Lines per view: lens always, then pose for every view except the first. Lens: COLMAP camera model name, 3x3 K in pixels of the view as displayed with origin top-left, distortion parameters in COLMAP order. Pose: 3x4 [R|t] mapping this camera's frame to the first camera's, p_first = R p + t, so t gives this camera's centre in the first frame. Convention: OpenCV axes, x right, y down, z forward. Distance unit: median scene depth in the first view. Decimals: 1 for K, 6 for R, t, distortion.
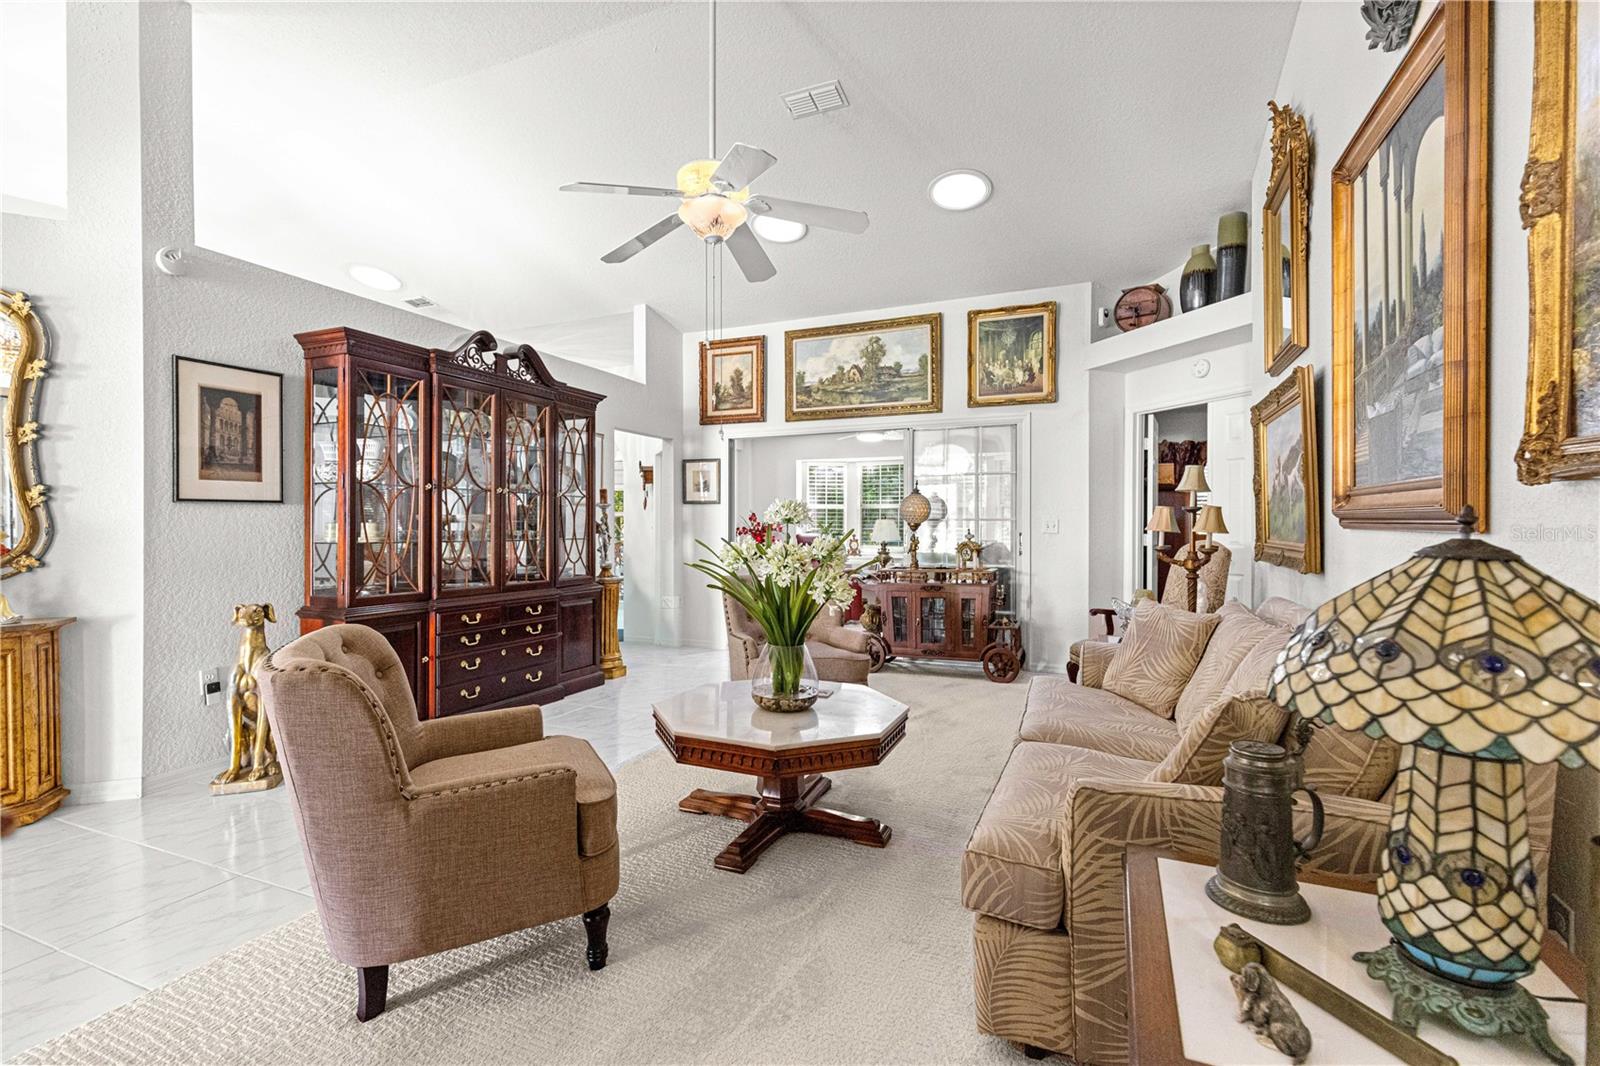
lens RADIAL K [[718.8, 0, 806.8], [0, 718.8, 522.0], [0, 0, 1]] dist [-0.000769, -0.000181]
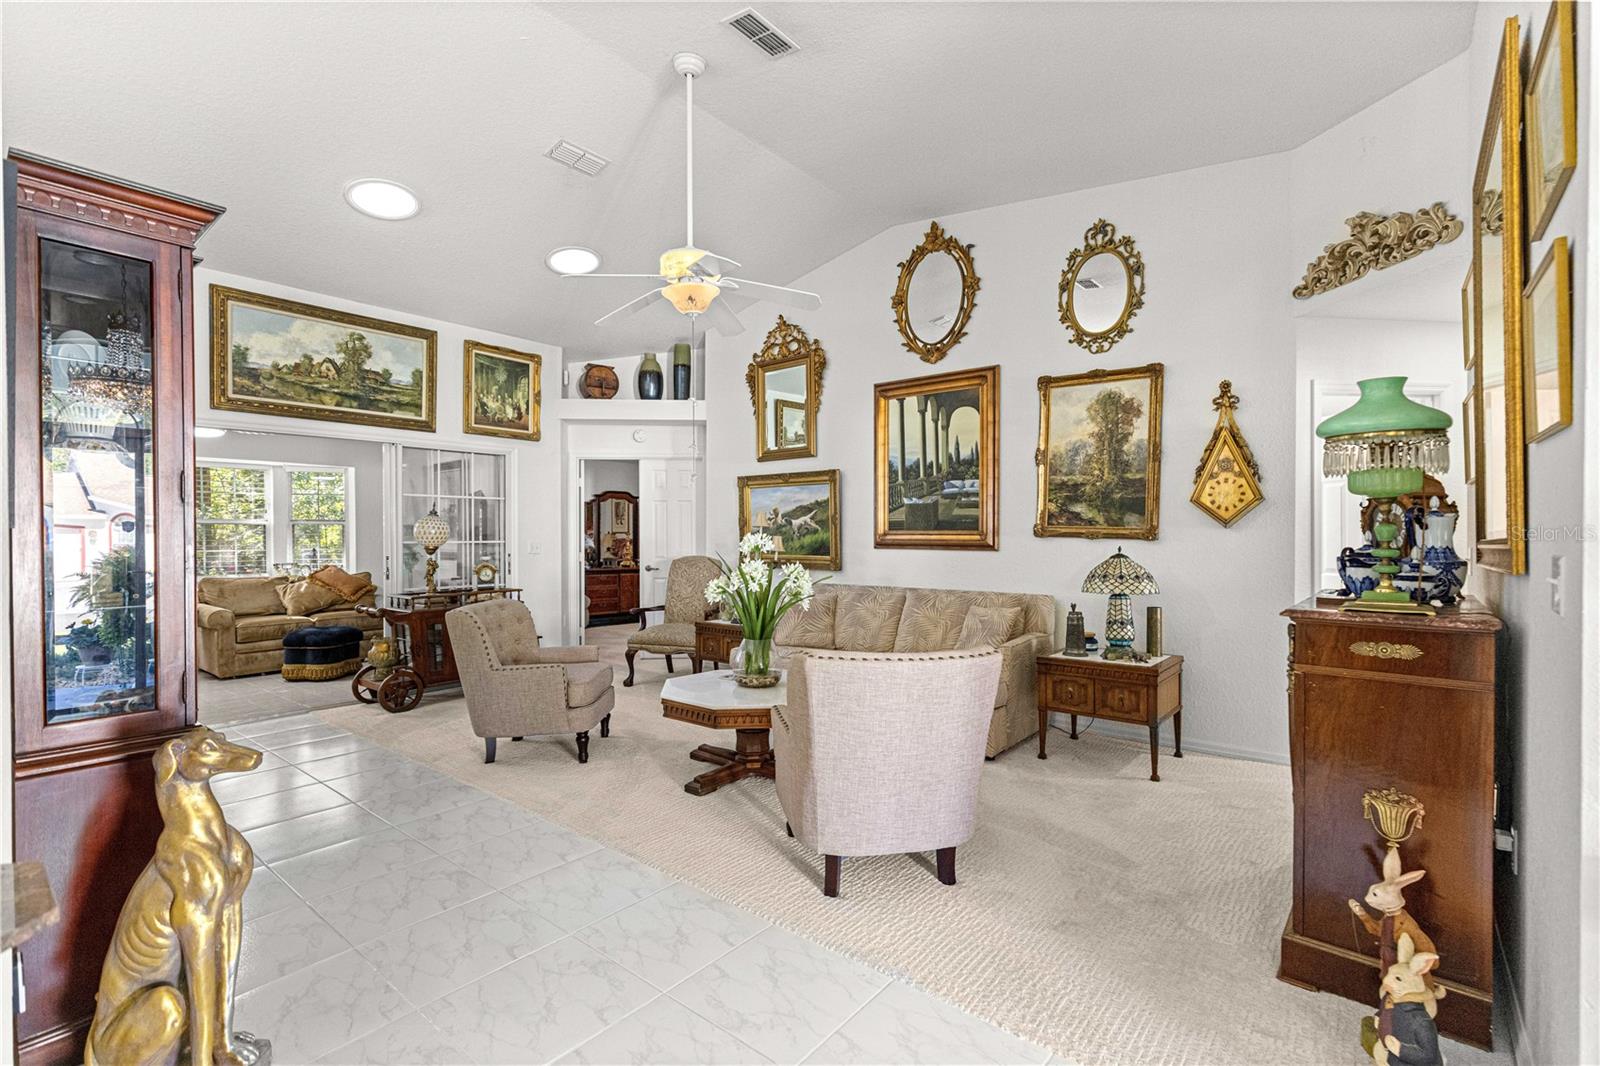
lens RADIAL K [[718.8, 0, 809.3], [0, 718.8, 540.3], [0, 0, 1]] dist [-0.000769, -0.000181]
pose [[0.279538, -0.001473, 0.960134, -0.627059], [-0.000847, 0.999998, 0.001781, -0.007892], [-0.960134, -0.001311, 0.279536, 0.239263]]
